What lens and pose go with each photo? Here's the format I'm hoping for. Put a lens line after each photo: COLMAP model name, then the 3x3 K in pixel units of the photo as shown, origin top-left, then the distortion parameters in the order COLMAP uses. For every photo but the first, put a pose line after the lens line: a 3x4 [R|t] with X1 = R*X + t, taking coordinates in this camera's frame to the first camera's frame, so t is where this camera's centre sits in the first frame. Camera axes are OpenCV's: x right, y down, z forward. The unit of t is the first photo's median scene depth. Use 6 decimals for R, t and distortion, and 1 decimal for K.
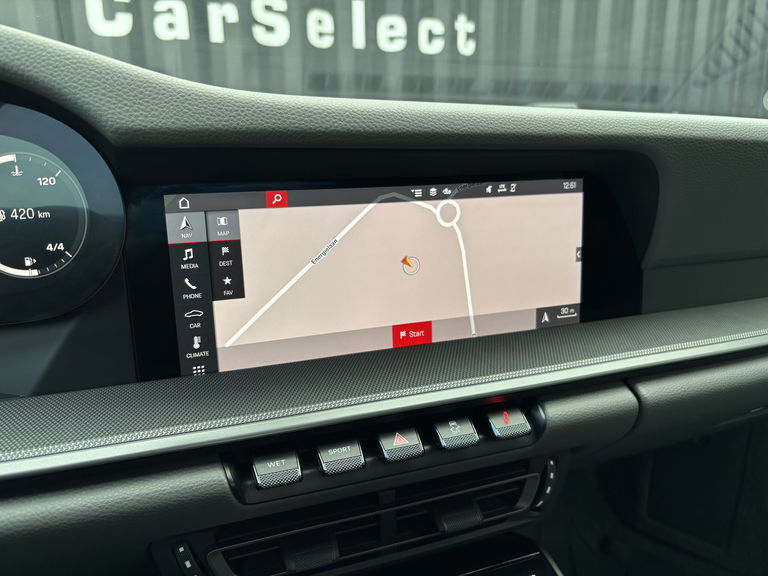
lens RADIAL K [[589.5, 0, 380.1], [0, 589.5, 286.2], [0, 0, 1]] dist [0.015874, -0.041390]
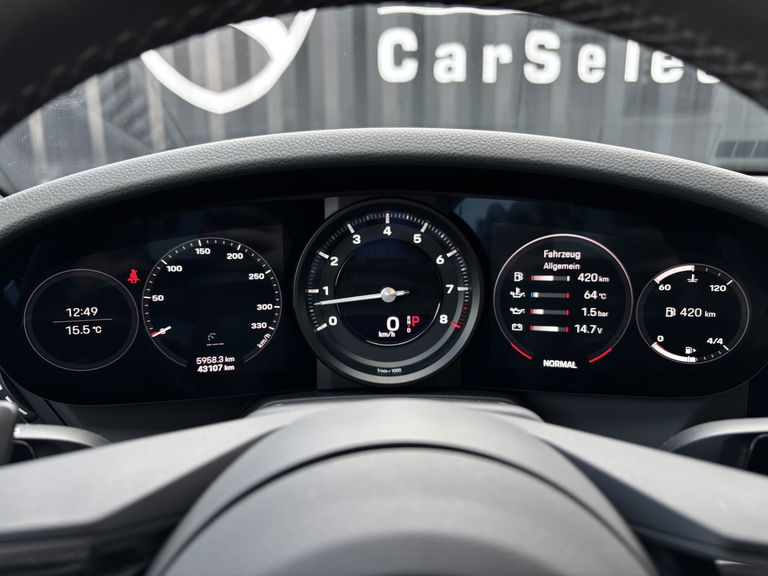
lens RADIAL K [[589.5, 0, 380.9], [0, 589.5, 294.6], [0, 0, 1]] dist [0.015874, -0.041390]
pose [[0.942797, 0.073193, -0.325234, -0.686437], [-0.080992, 0.996660, -0.010488, -0.078702], [0.323380, 0.036230, 0.945575, -0.321545]]
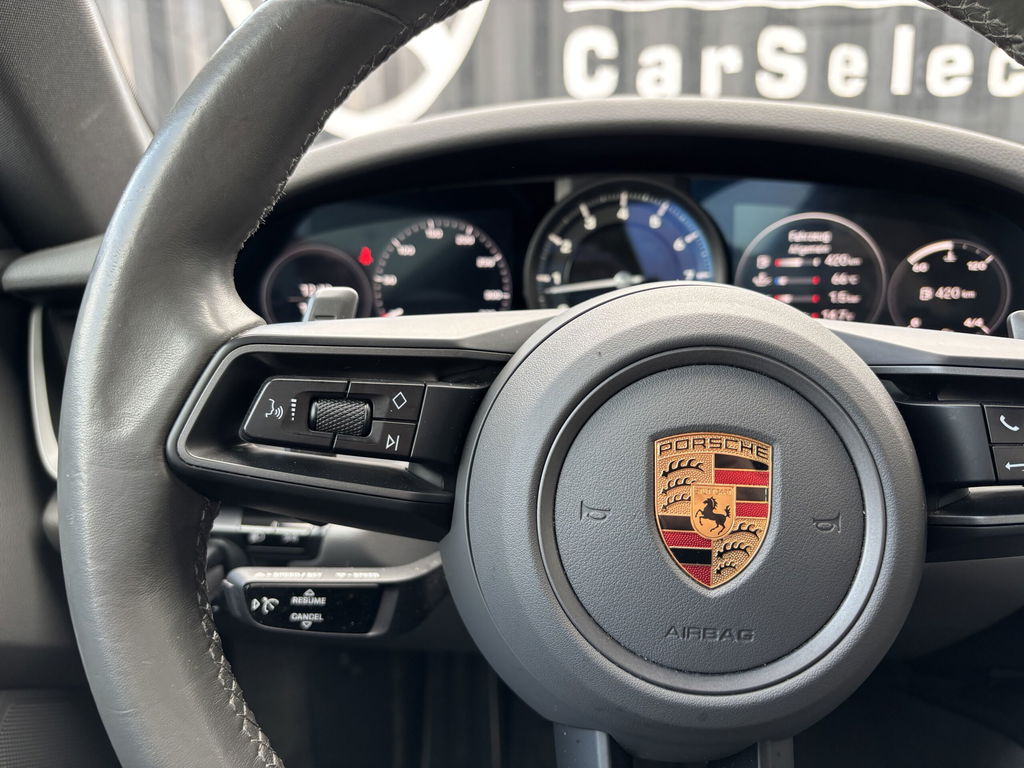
lens RADIAL K [[786.0, 0, 509.7], [0, 786.0, 406.2], [0, 0, 1]] dist [0.015874, -0.041390]
pose [[0.921512, 0.086377, -0.378623, -0.667718], [-0.088826, 0.995986, 0.011028, 0.135432], [0.378056, 0.023469, 0.925485, -0.647872]]
